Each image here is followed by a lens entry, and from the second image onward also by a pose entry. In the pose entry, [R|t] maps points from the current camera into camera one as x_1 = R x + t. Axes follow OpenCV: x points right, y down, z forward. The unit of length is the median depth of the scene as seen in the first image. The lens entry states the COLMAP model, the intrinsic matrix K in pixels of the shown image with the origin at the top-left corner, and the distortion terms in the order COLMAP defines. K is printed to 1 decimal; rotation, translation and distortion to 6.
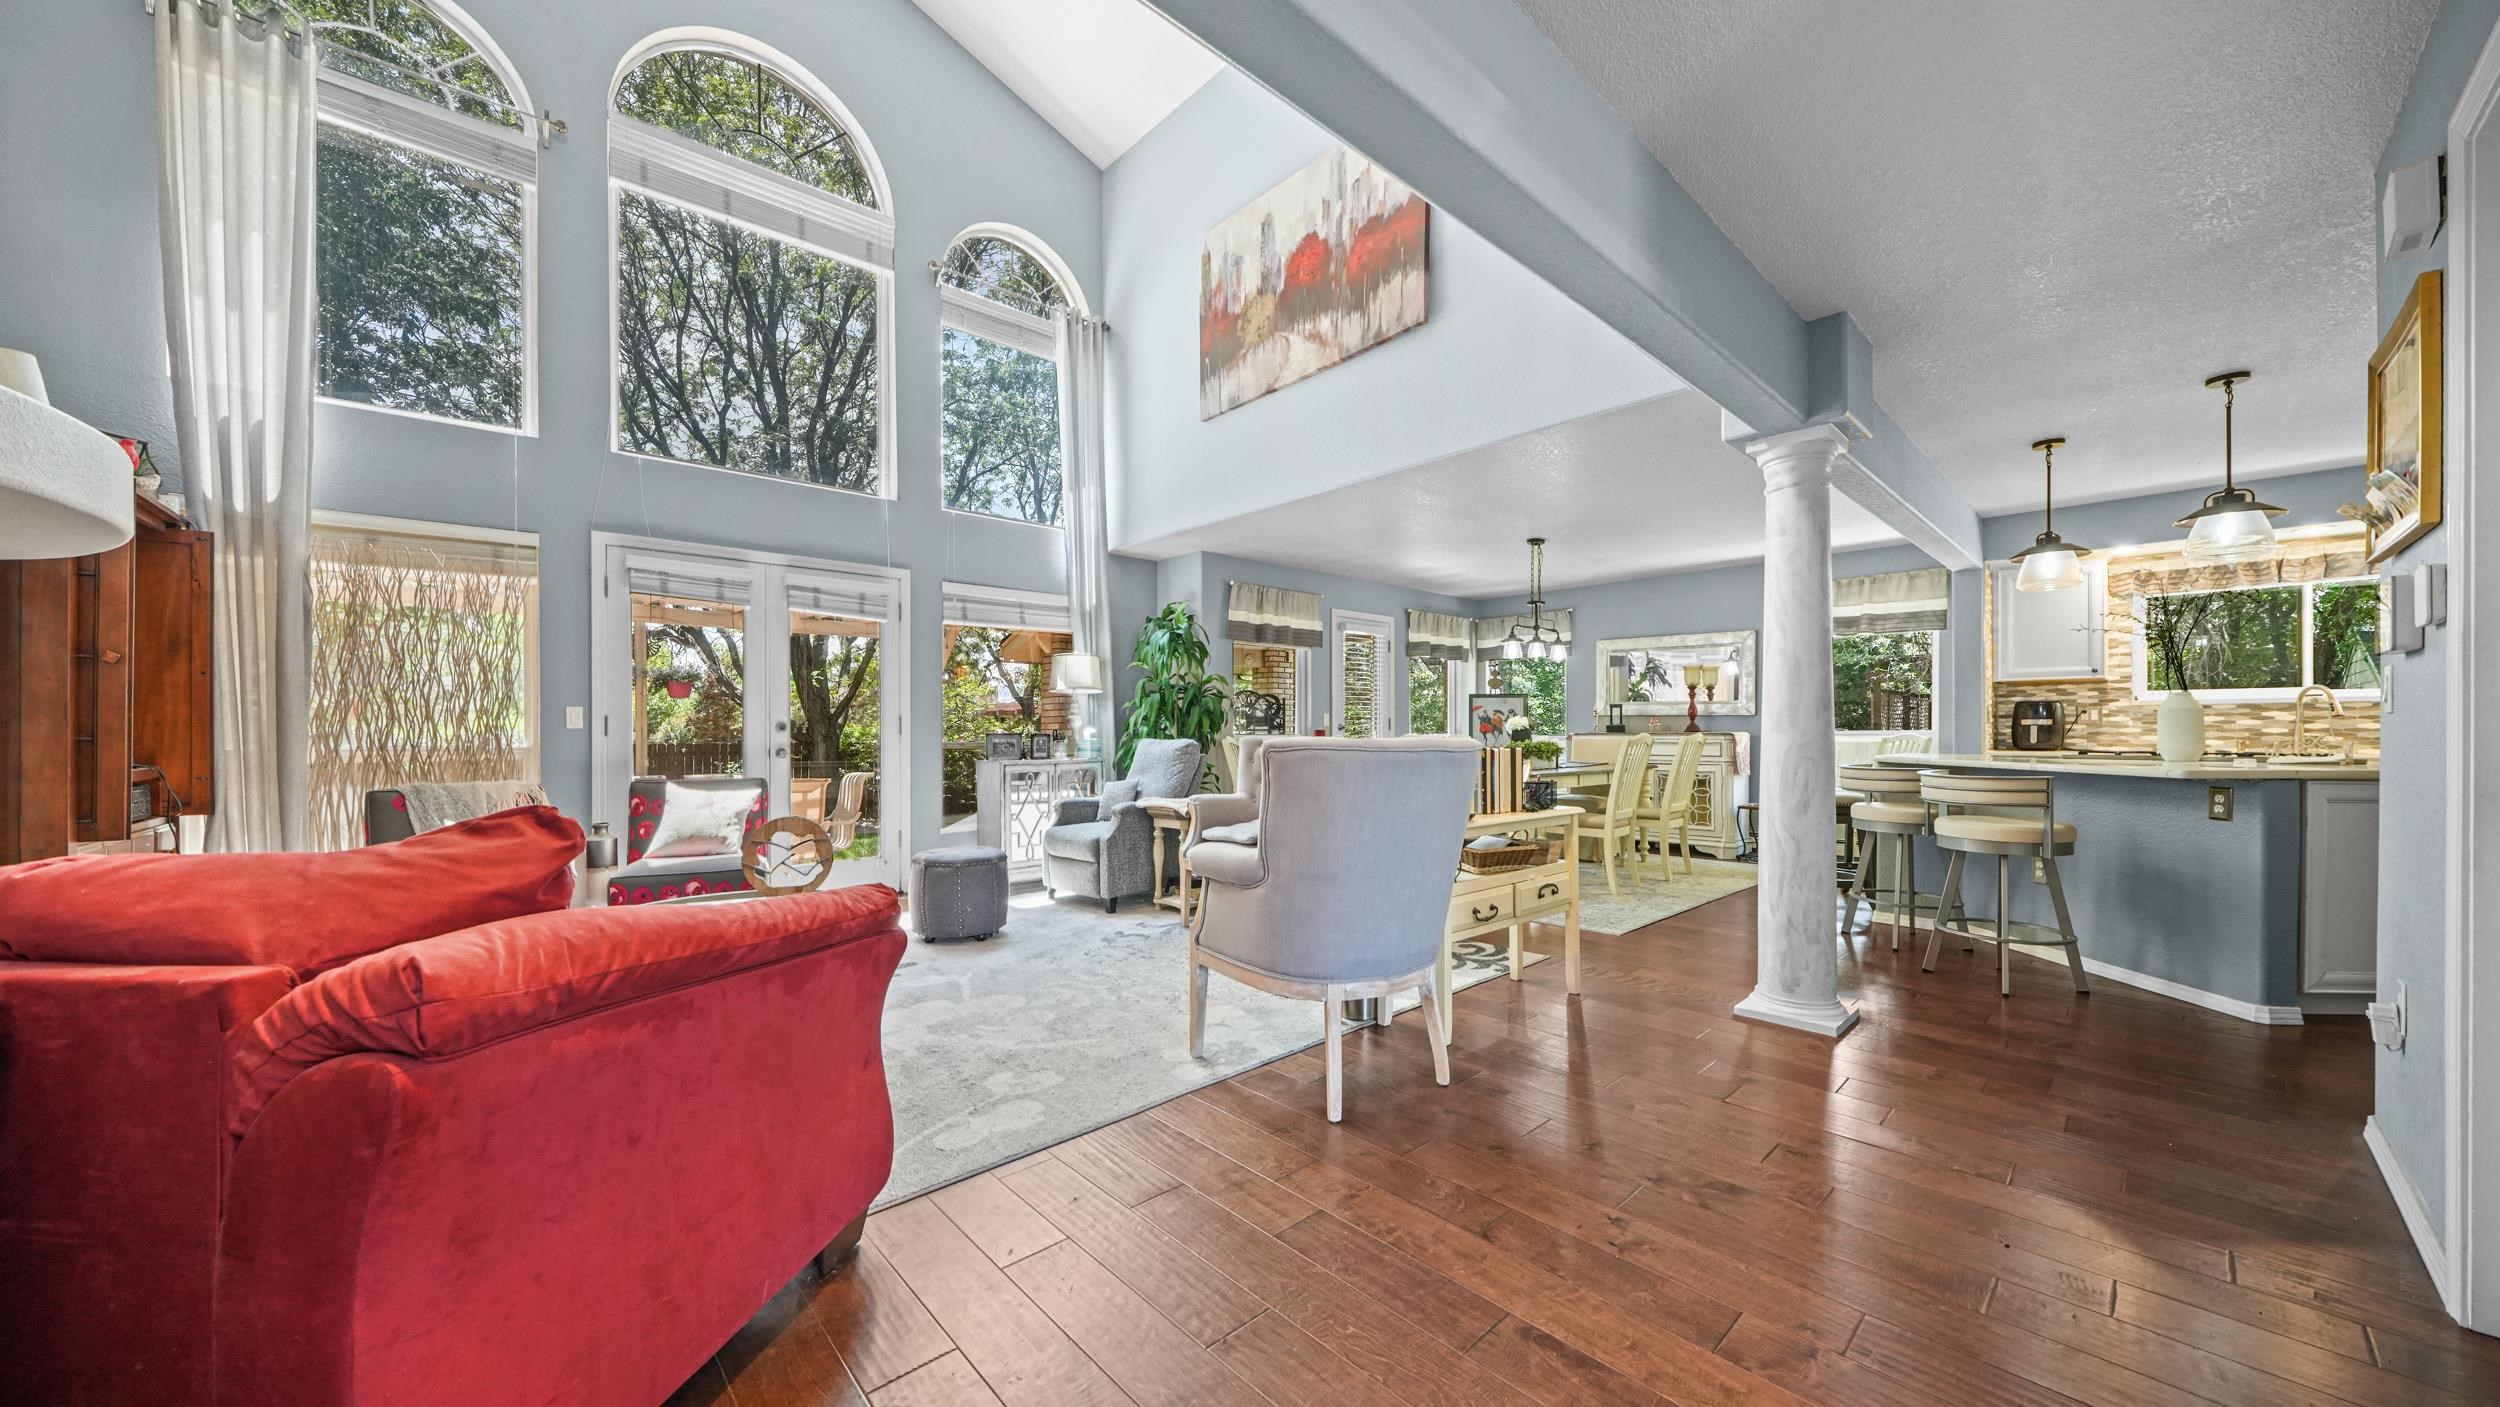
lens RADIAL K [[864.0, 0, 1243.0], [0, 864.0, 728.8], [0, 0, 1]] dist [-0.001326, -0.000152]
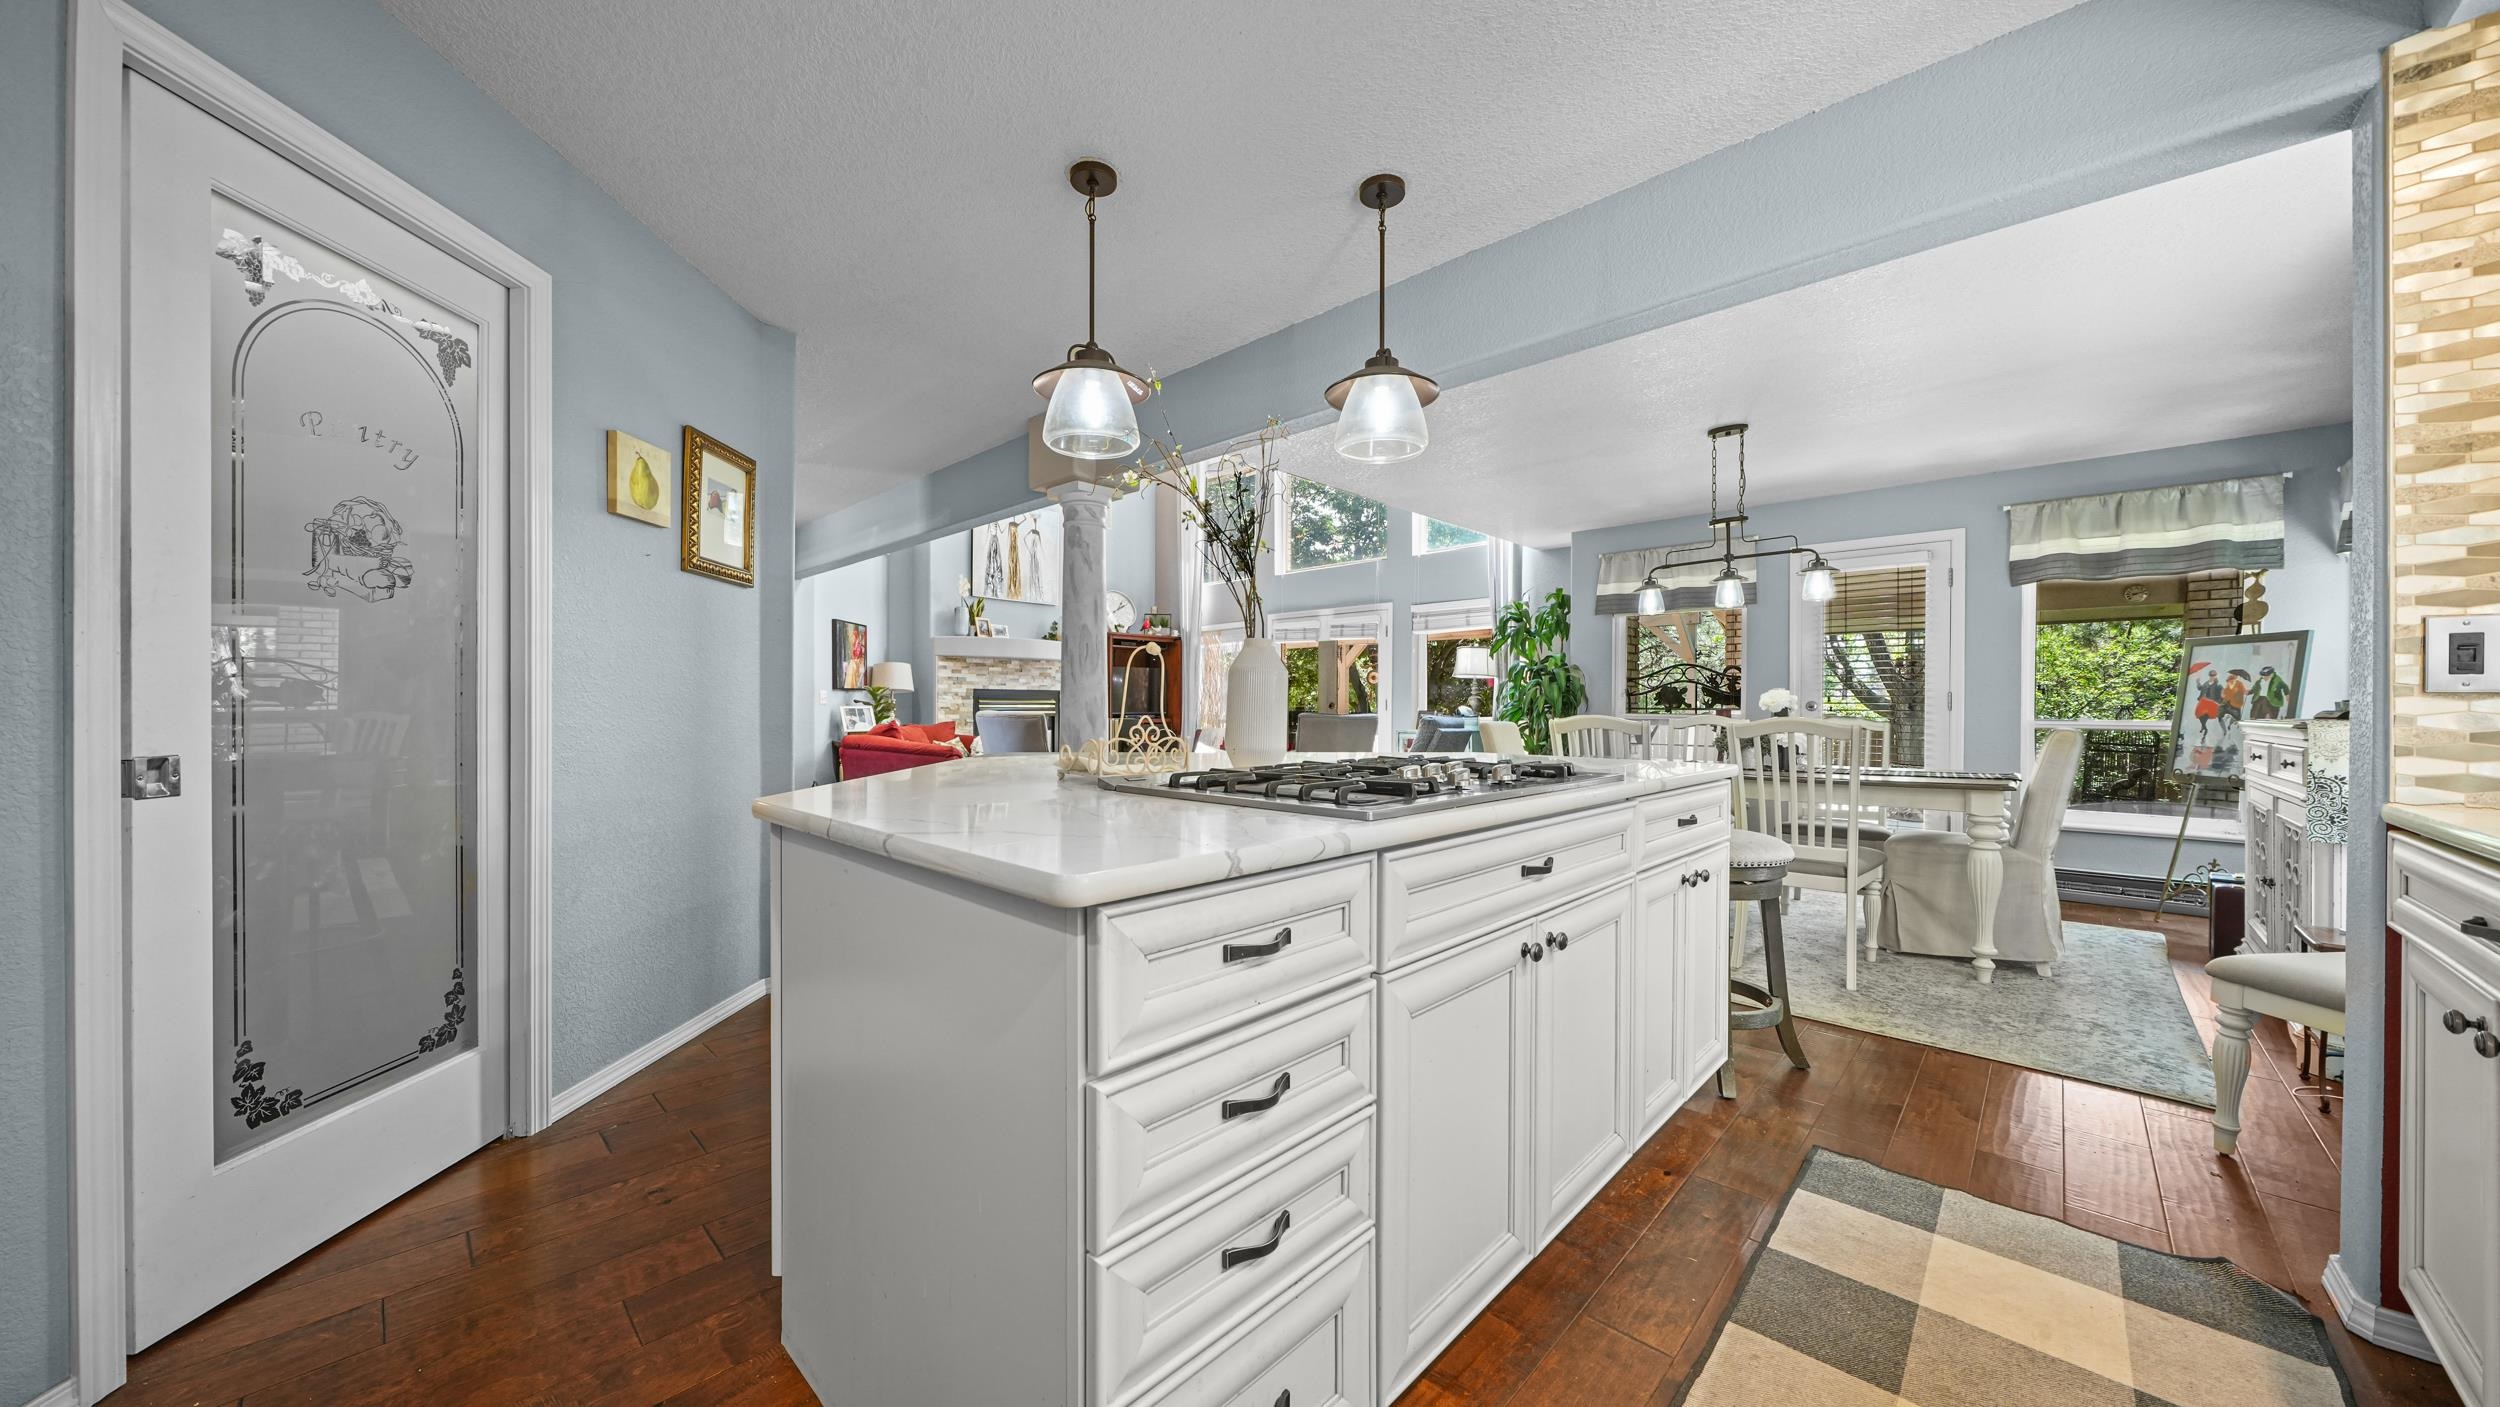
lens RADIAL K [[847.7, 0, 1245.8], [0, 847.7, 710.2], [0, 0, 1]] dist [-0.002041, -0.000191]
pose [[0.060692, 0.003799, -0.998149, 1.395138], [-0.003600, 0.999987, 0.003587, 0.001263], [0.998150, 0.003376, 0.060705, 0.842370]]
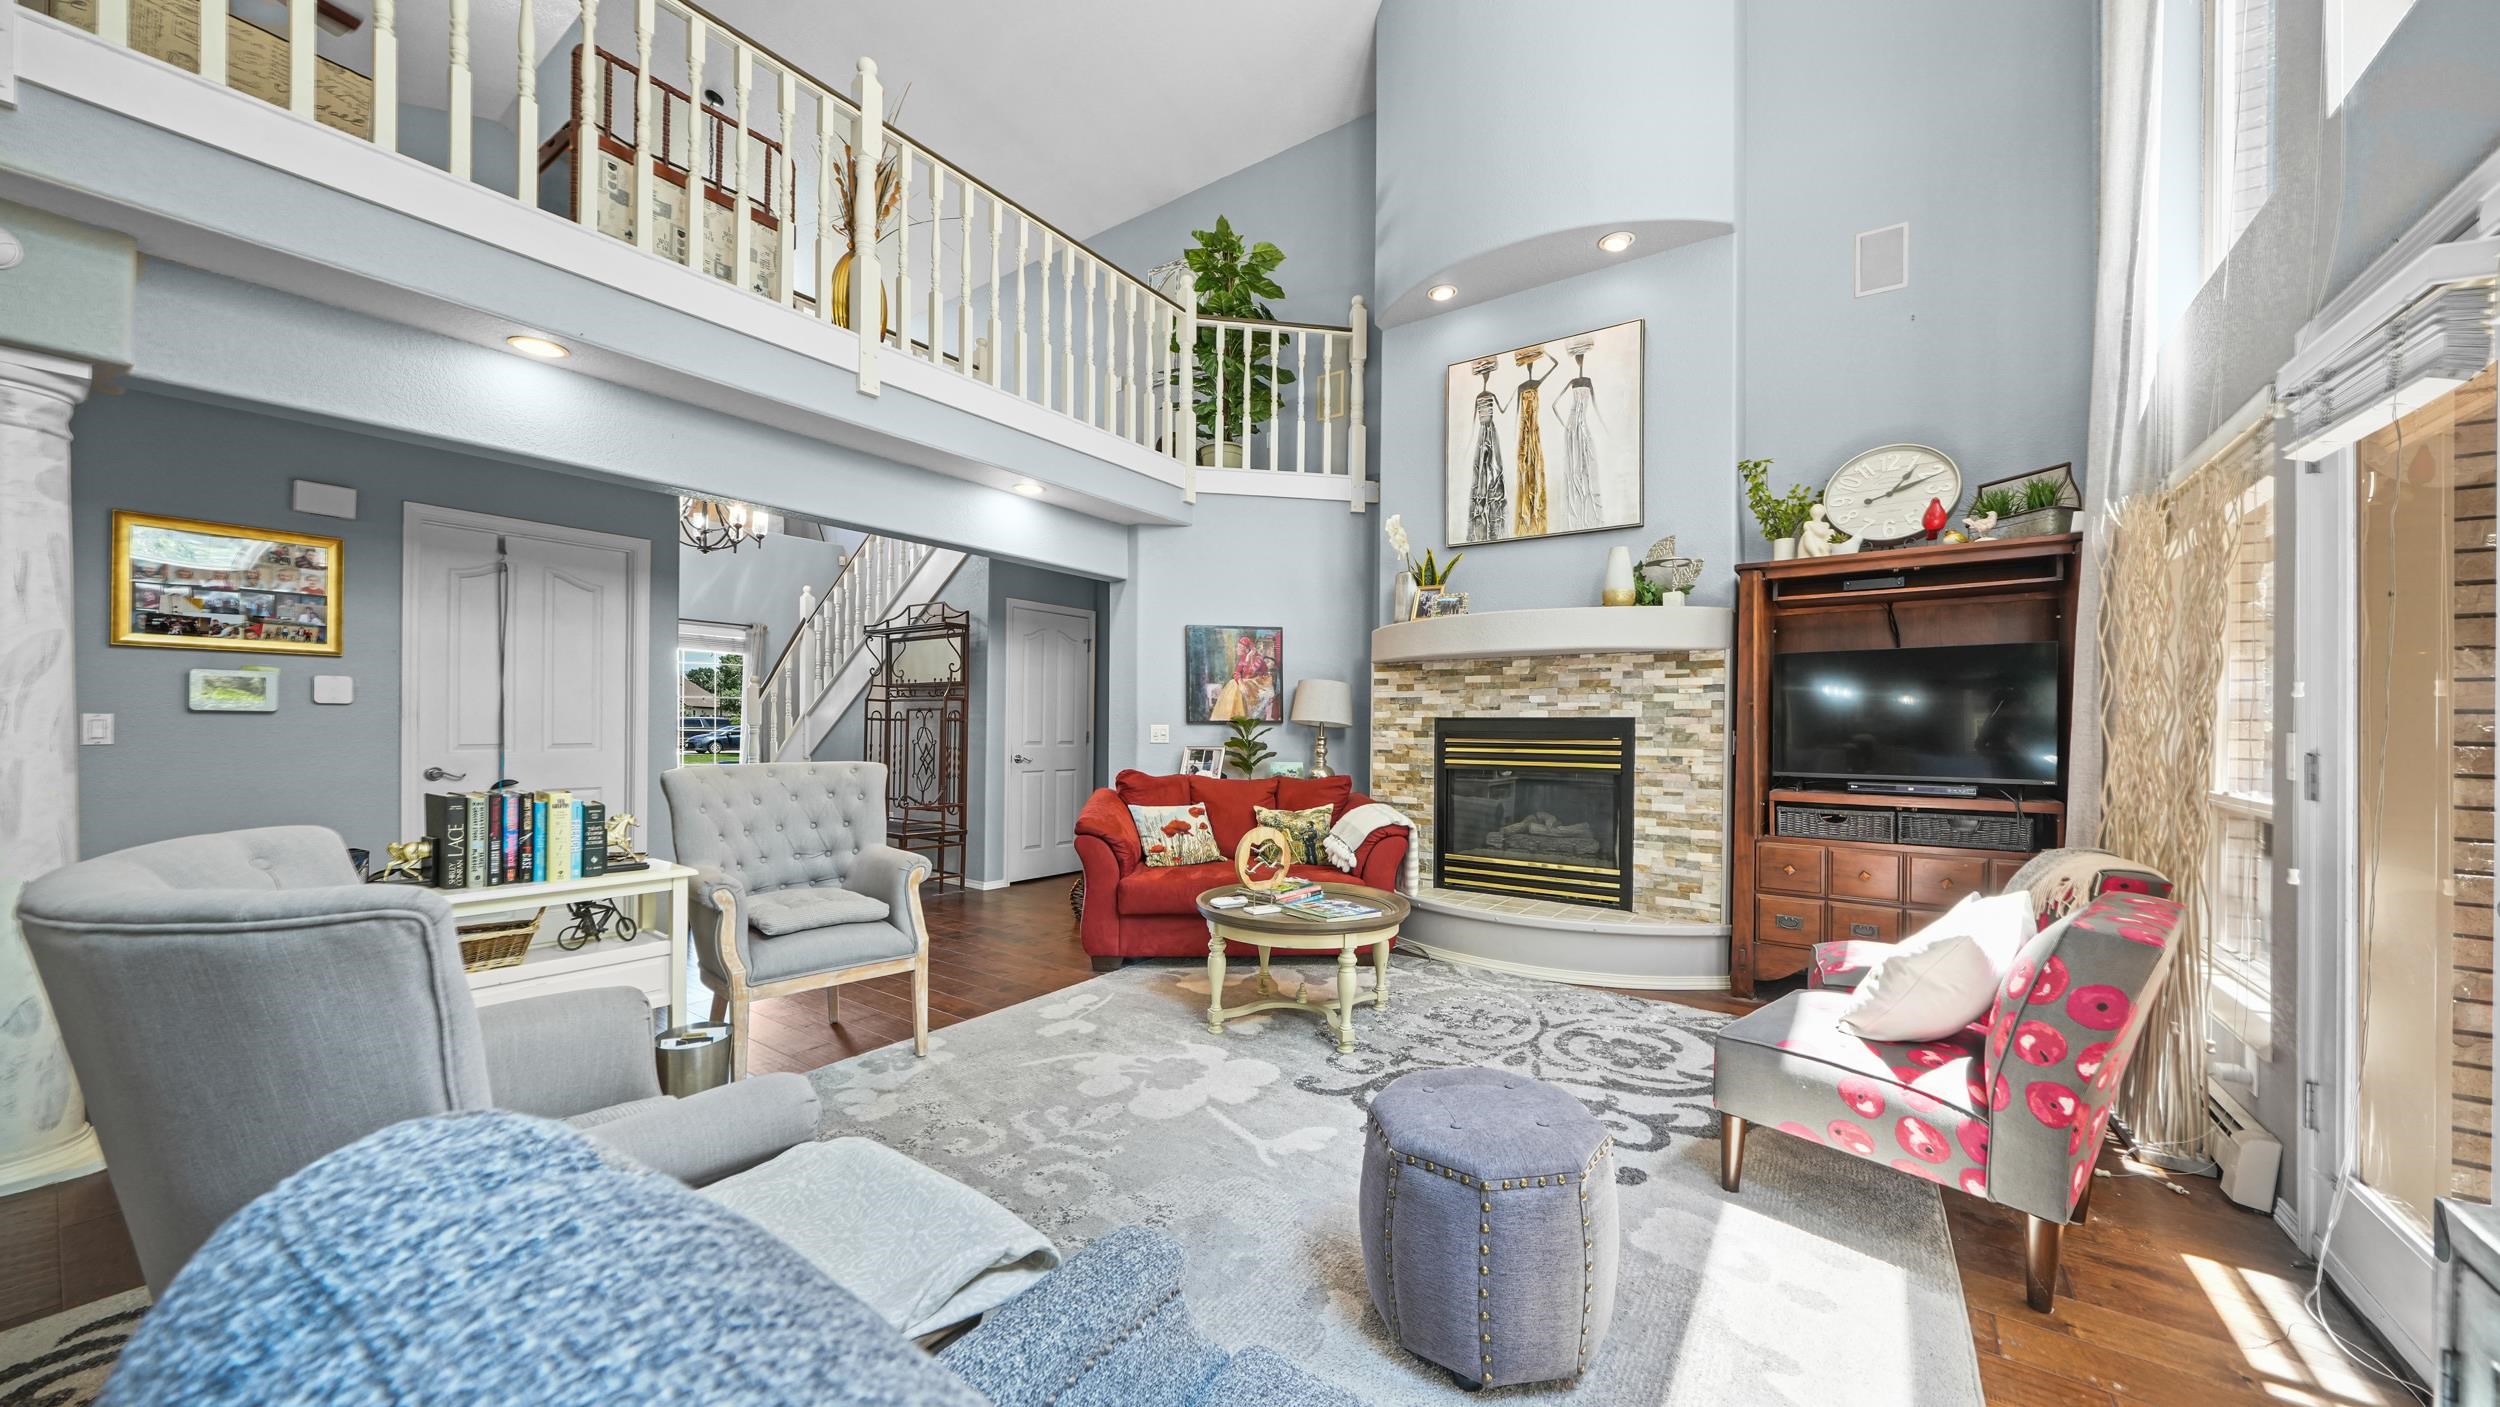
lens RADIAL K [[864.0, 0, 1243.0], [0, 864.0, 728.8], [0, 0, 1]] dist [-0.001326, -0.000152]
pose [[-0.980131, -0.005577, -0.198271, -0.146657], [-0.006296, 0.999976, 0.002997, -0.026358], [0.198249, 0.004185, -0.980143, 1.359503]]
